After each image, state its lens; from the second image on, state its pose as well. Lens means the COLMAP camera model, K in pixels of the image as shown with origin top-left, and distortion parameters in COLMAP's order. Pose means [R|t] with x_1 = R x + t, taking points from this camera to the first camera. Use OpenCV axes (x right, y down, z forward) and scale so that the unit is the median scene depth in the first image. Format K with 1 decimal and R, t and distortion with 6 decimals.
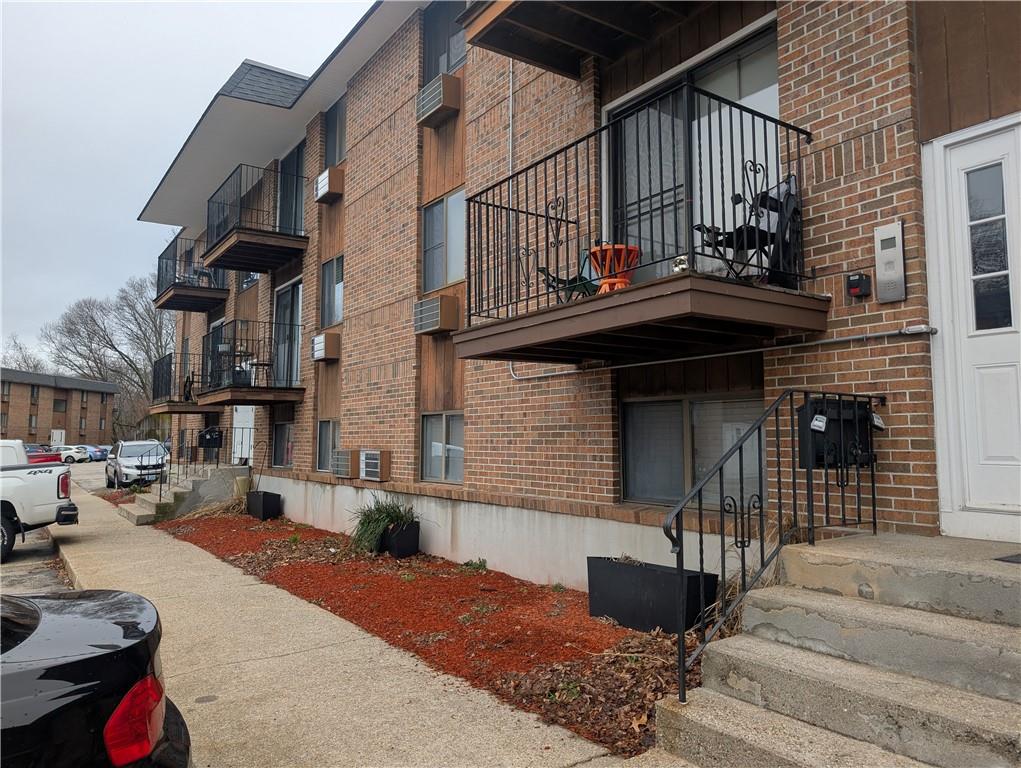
lens RADIAL K [[731.1, 0, 511.6], [0, 731.1, 378.1], [0, 0, 1]] dist [0.014844, -0.014647]
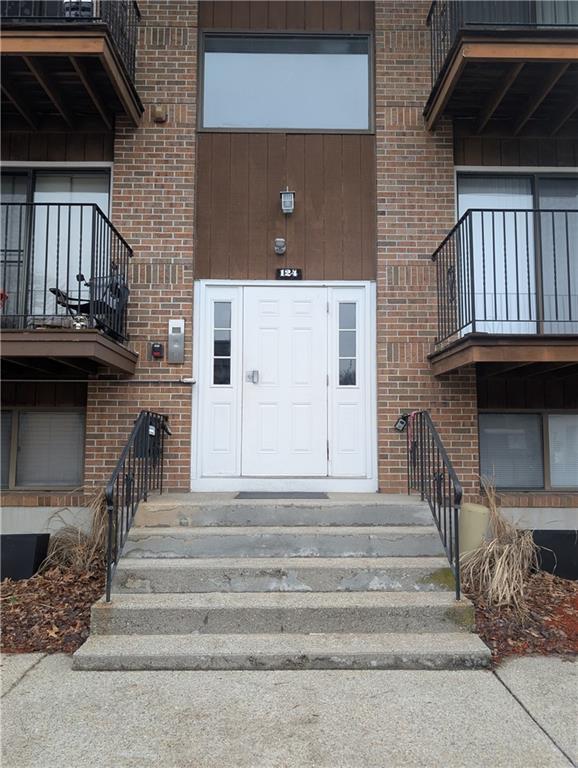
lens RADIAL K [[549.9, 0, 303.3], [0, 549.9, 402.1], [0, 0, 1]] dist [0.014844, -0.014647]
pose [[0.553716, 0.066096, 0.830078, -0.421128], [-0.075595, 0.996719, -0.028938, 0.005364], [-0.829267, -0.046727, 0.556896, -0.005905]]
